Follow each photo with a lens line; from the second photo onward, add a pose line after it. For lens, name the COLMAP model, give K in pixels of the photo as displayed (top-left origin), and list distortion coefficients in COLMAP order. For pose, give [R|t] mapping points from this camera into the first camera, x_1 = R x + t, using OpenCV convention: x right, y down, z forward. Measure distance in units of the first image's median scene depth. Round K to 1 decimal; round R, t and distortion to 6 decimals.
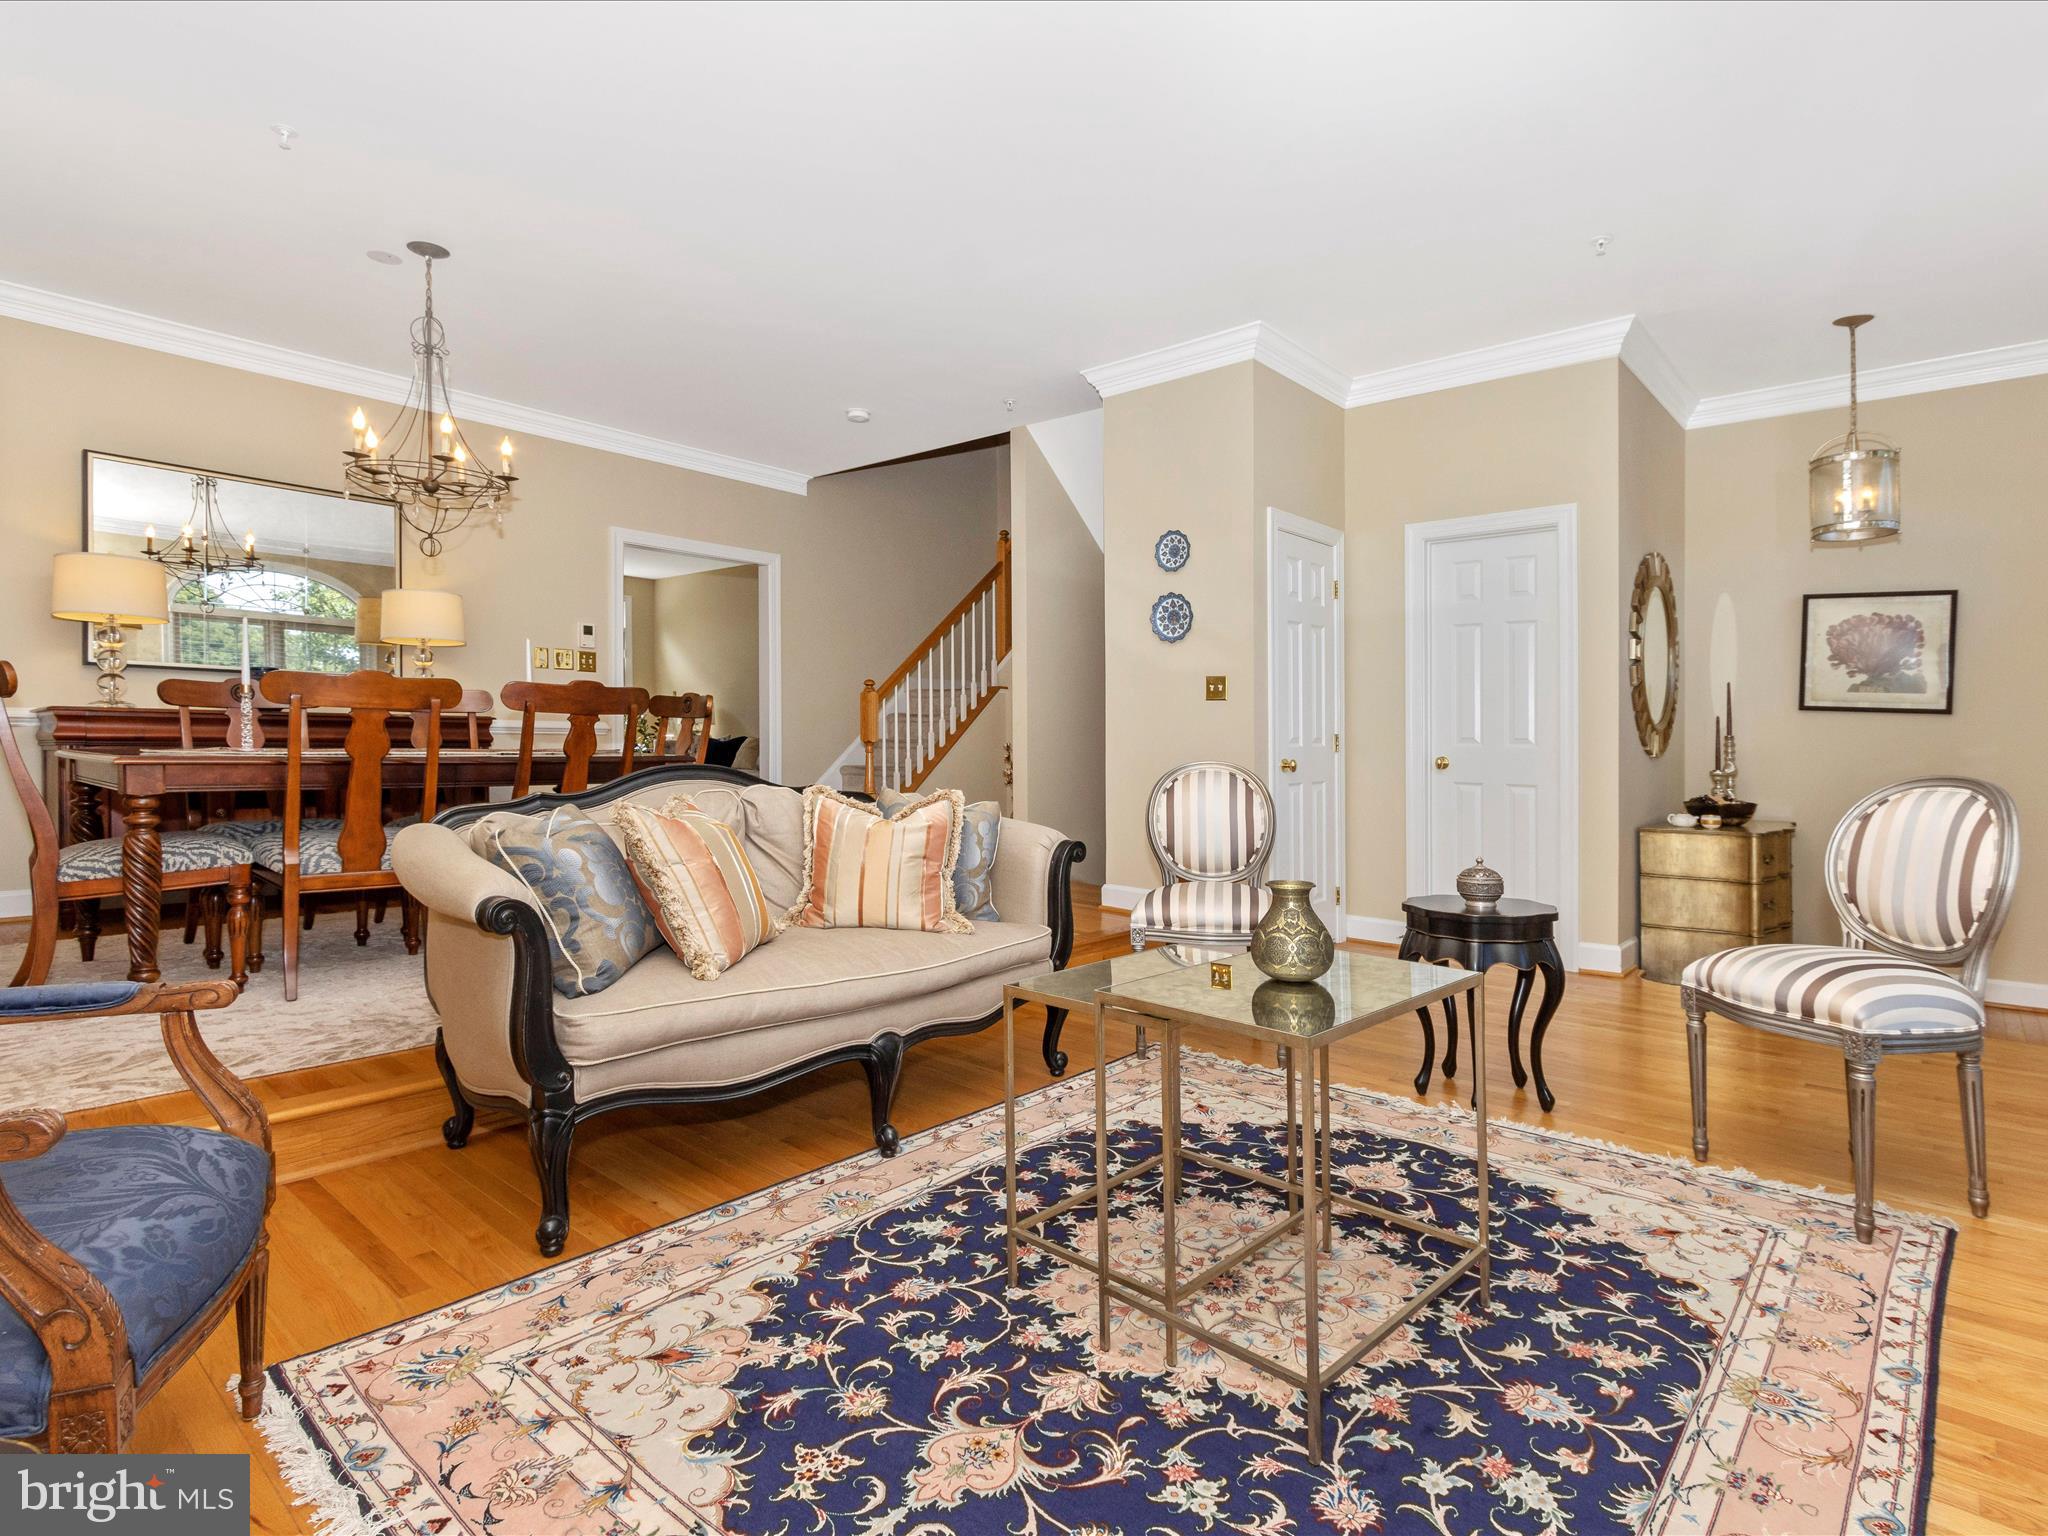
lens RADIAL K [[1094.1, 0, 1032.9], [0, 1094.1, 751.7], [0, 0, 1]] dist [0.005011, -0.003155]
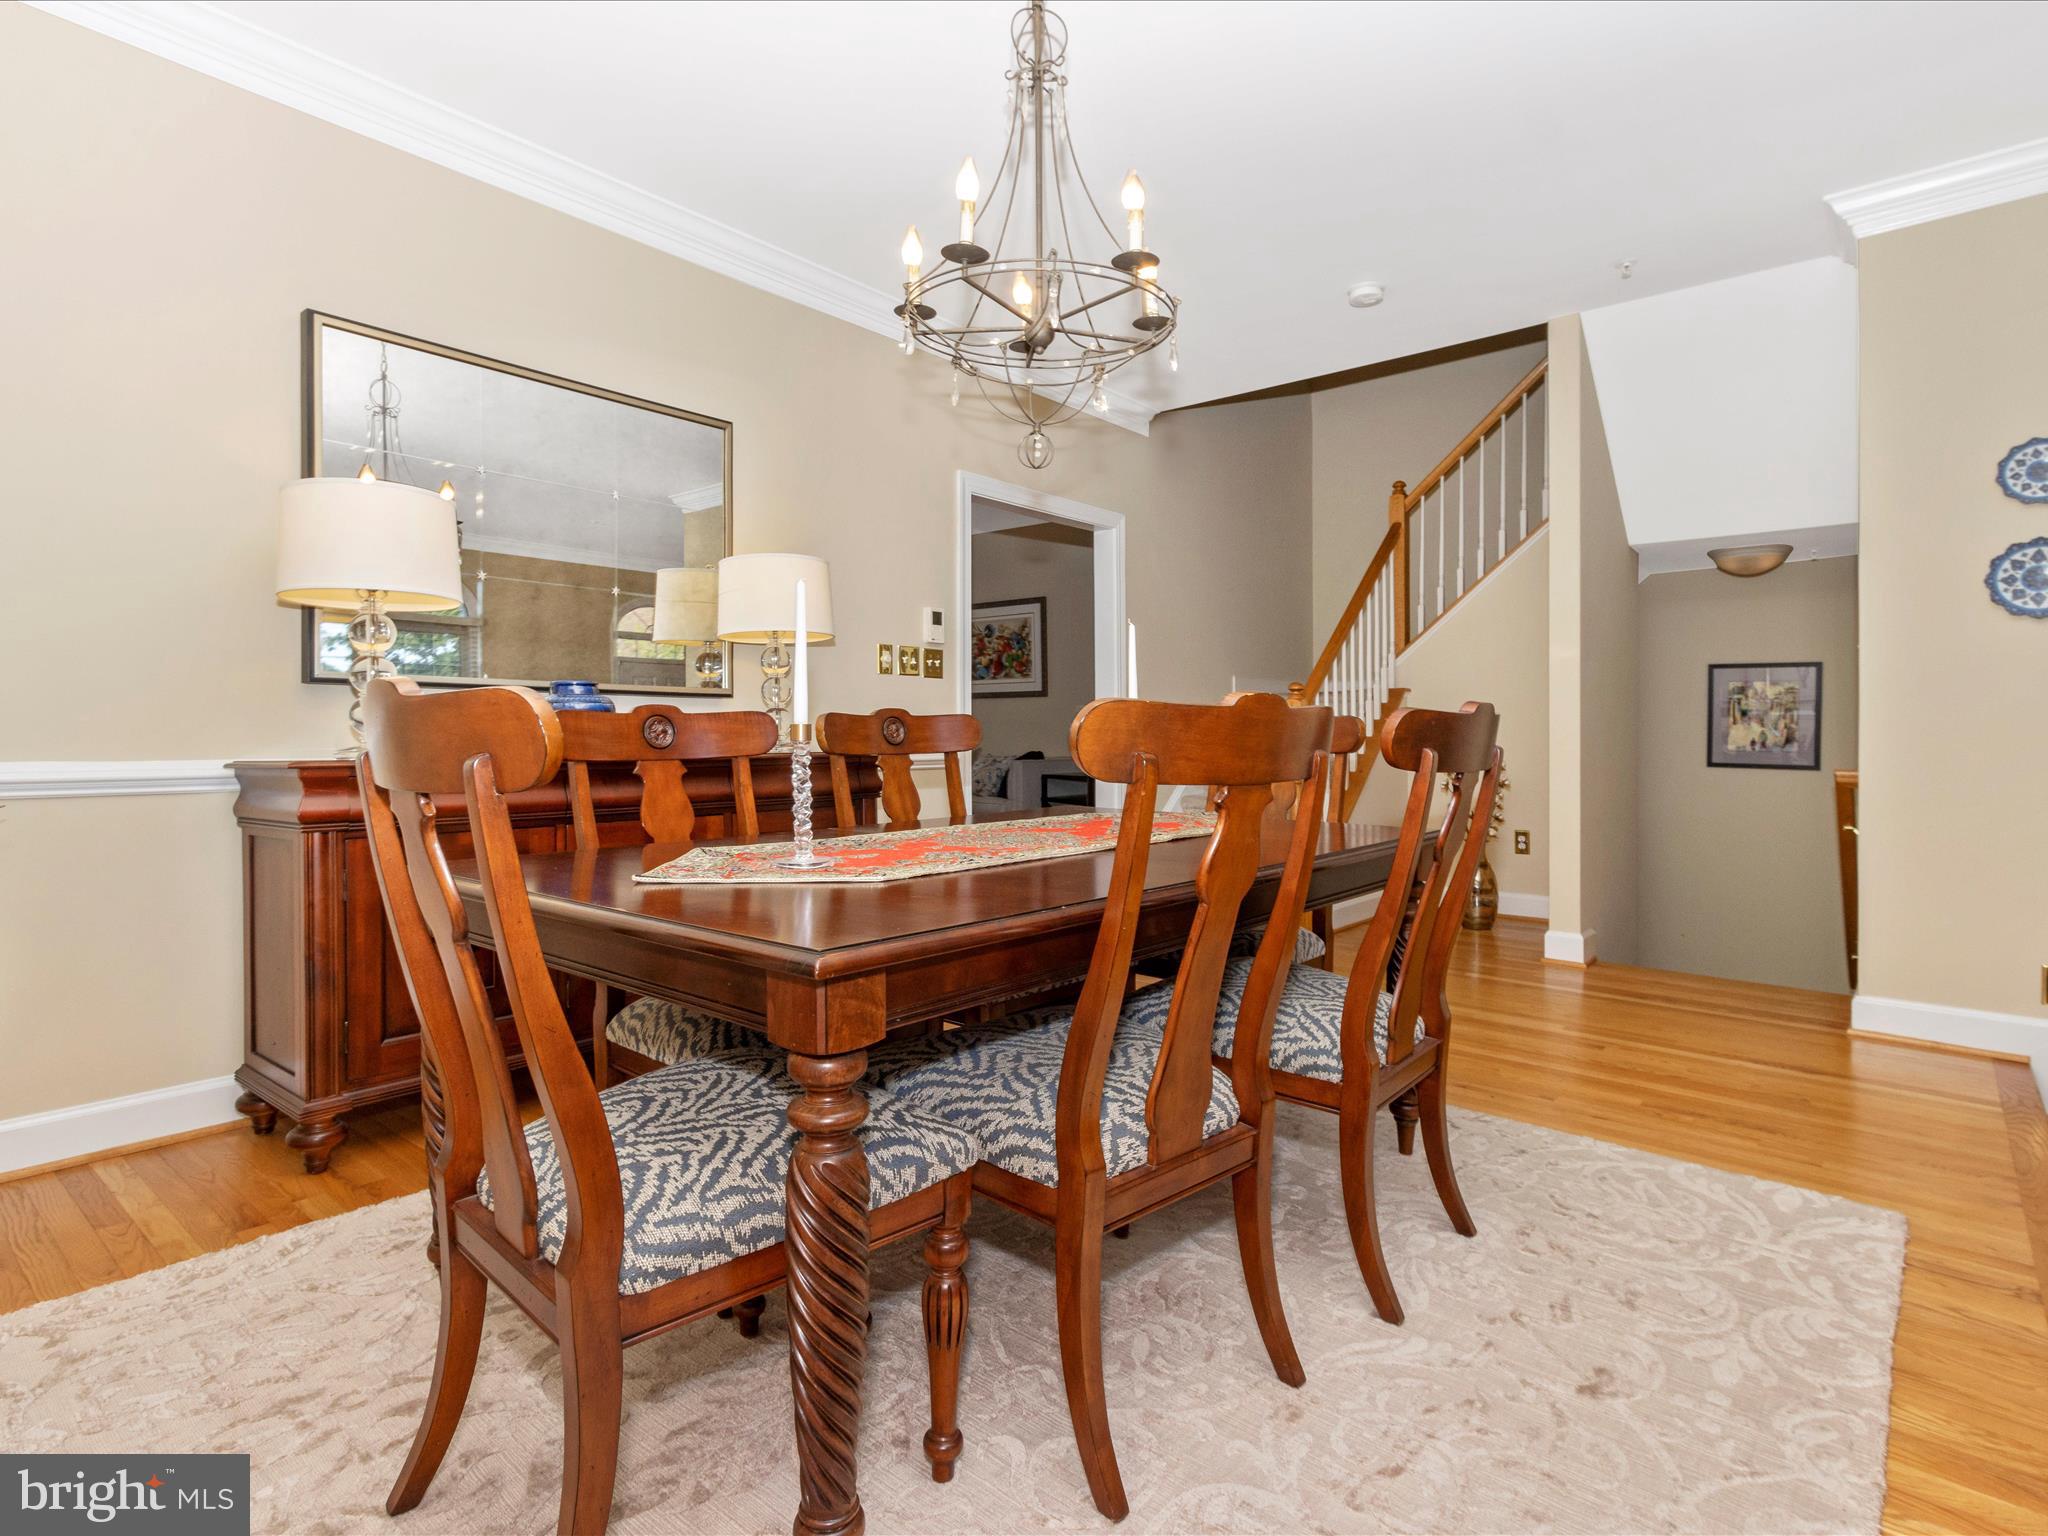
lens RADIAL K [[1094.1, 0, 1032.9], [0, 1094.1, 751.7], [0, 0, 1]] dist [0.005011, -0.003155]
pose [[0.999533, -0.017703, 0.024894, -0.457433], [0.017604, 0.999836, 0.004212, -0.035564], [-0.024964, -0.003772, 0.999681, 0.384271]]
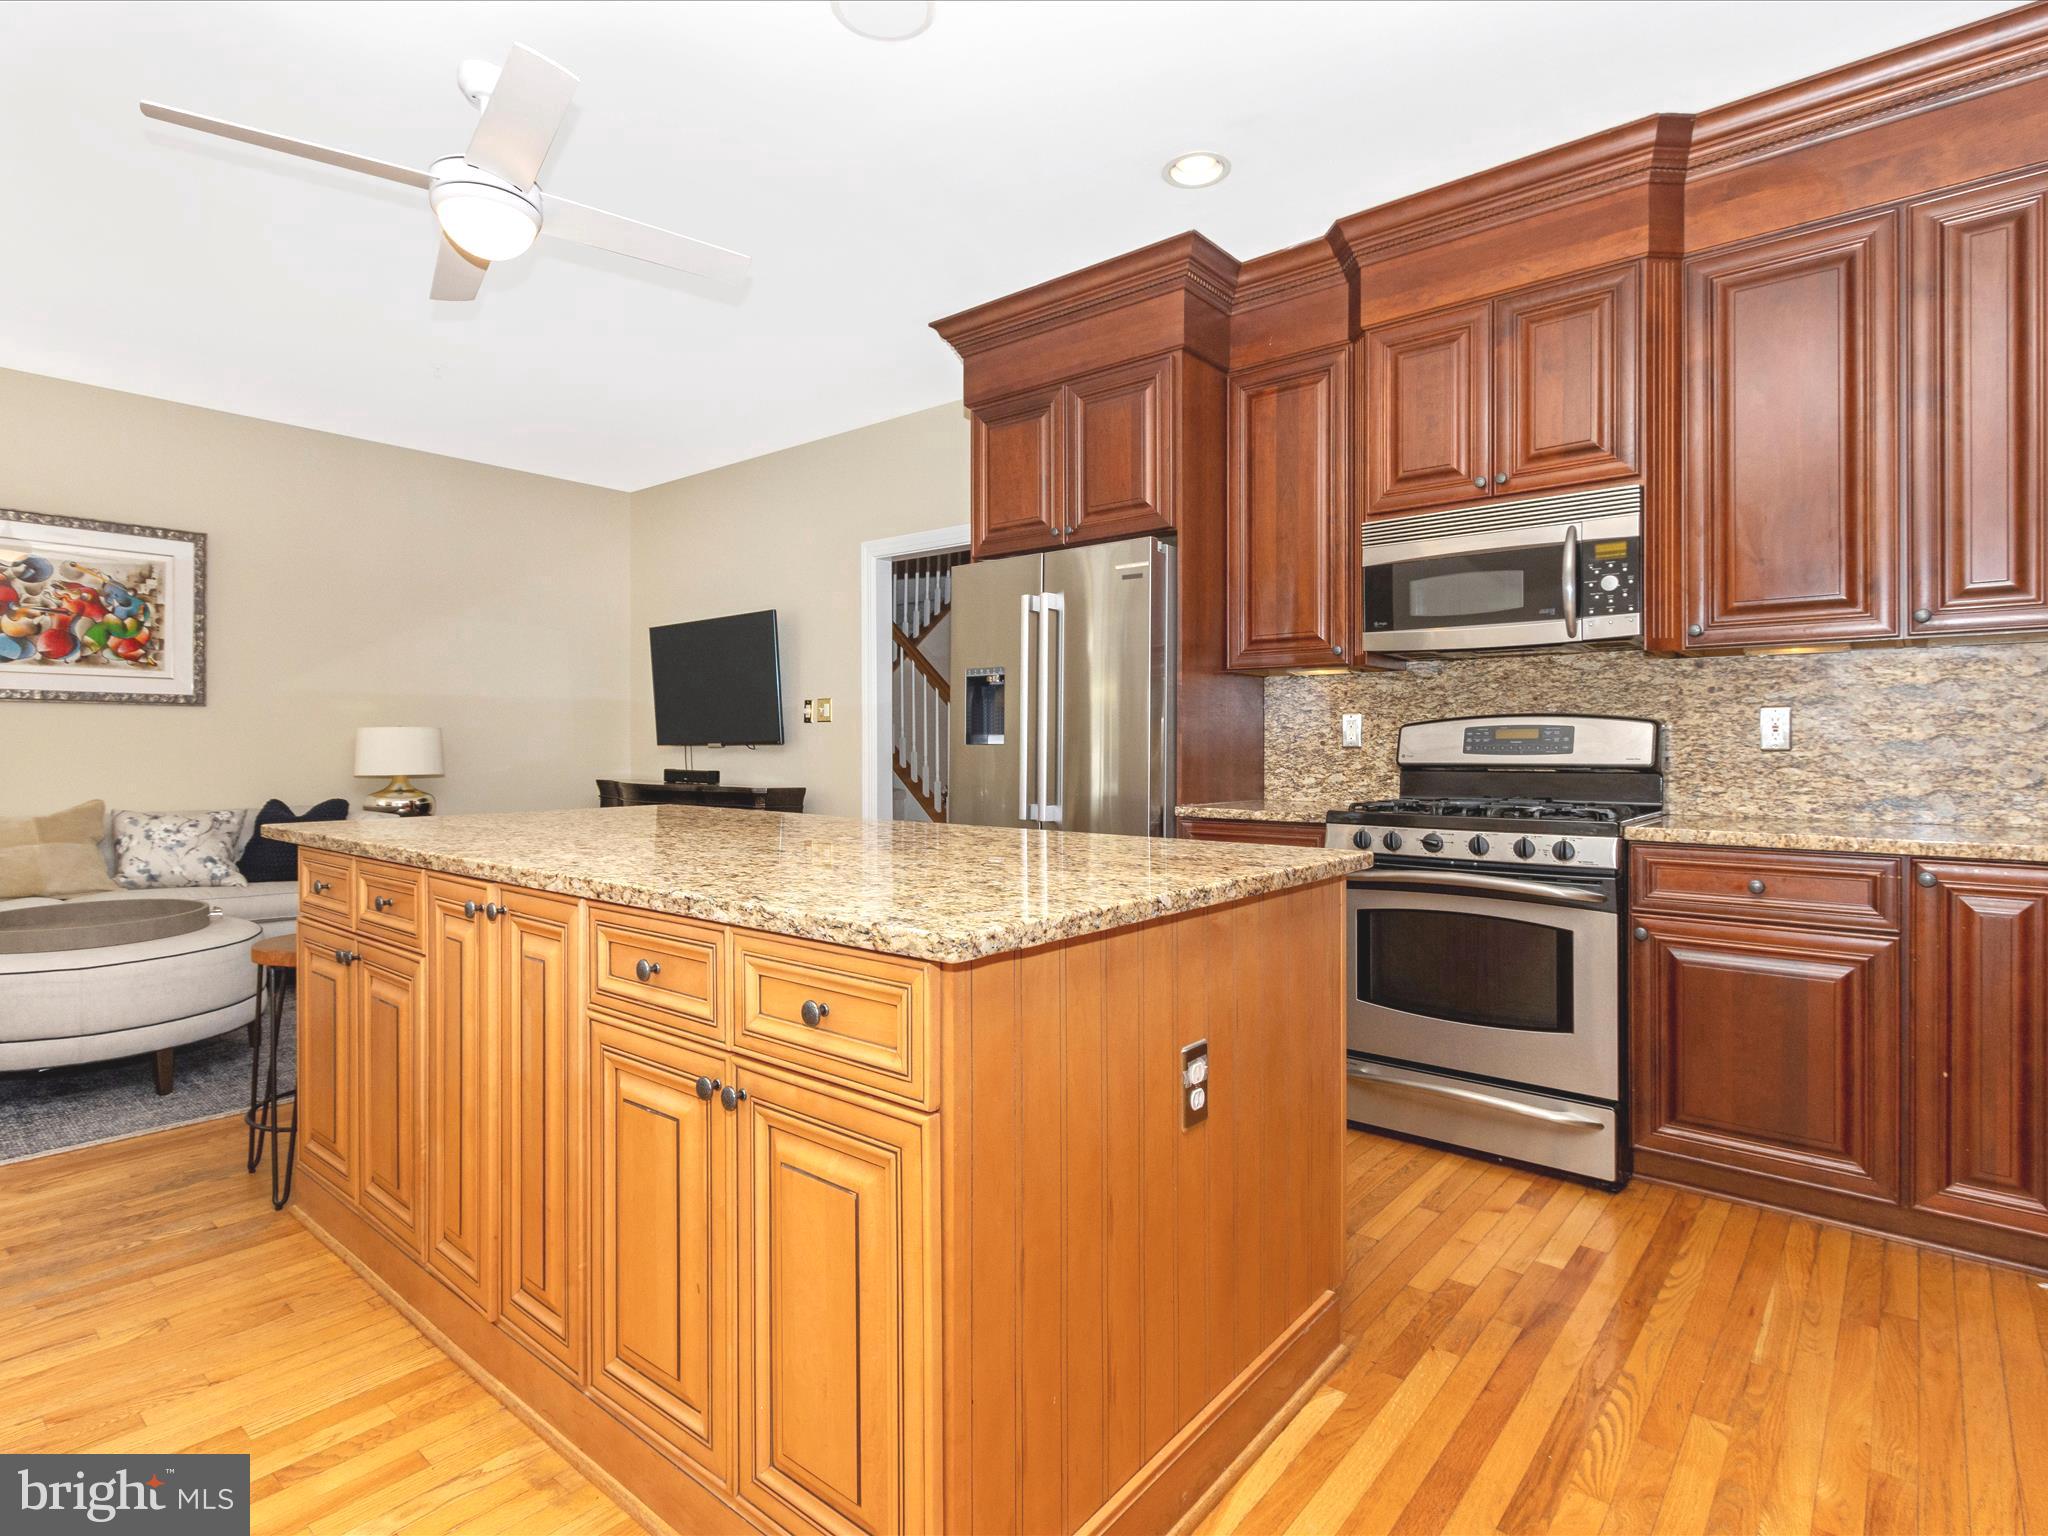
lens RADIAL K [[1094.1, 0, 1032.9], [0, 1094.1, 751.7], [0, 0, 1]] dist [0.005011, -0.003155]
pose [[-0.041934, -0.020871, 0.998902, -0.905049], [0.004833, 0.999766, 0.021092, -0.060639], [-0.999109, 0.005712, -0.041823, 0.844871]]
